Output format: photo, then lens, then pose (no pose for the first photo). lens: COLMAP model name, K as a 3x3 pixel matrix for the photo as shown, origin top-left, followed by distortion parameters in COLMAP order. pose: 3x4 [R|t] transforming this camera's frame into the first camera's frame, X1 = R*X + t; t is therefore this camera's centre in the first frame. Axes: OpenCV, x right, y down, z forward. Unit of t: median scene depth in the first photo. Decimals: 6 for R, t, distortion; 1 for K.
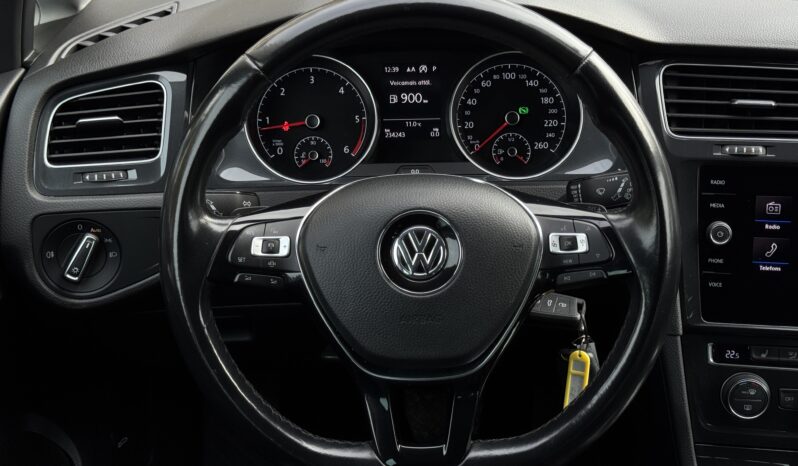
lens RADIAL K [[1112.2, 0, 401.3], [0, 1112.2, 232.2], [0, 0, 1]] dist [0.131270, -0.030842]
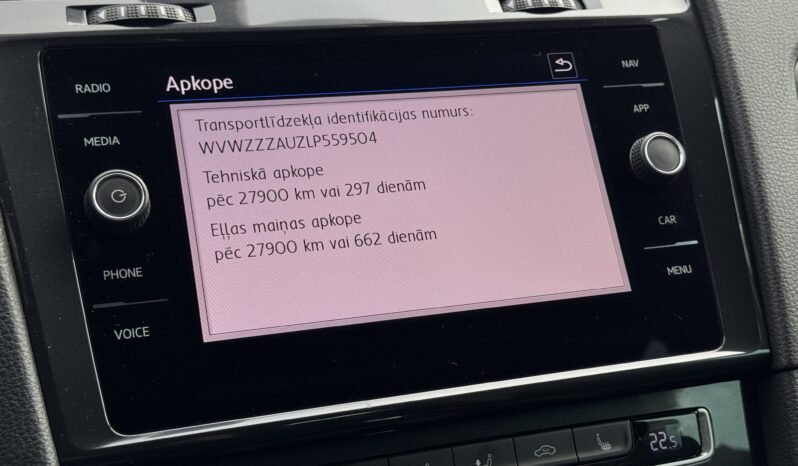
lens RADIAL K [[1117.9, 0, 400.8], [0, 1117.9, 233.7], [0, 0, 1]] dist [0.122983, -0.037346]
pose [[0.895171, -0.086074, 0.437332, 0.184955], [0.241587, 0.918249, -0.313776, 0.146362], [-0.374571, 0.386537, 0.842784, 0.593762]]
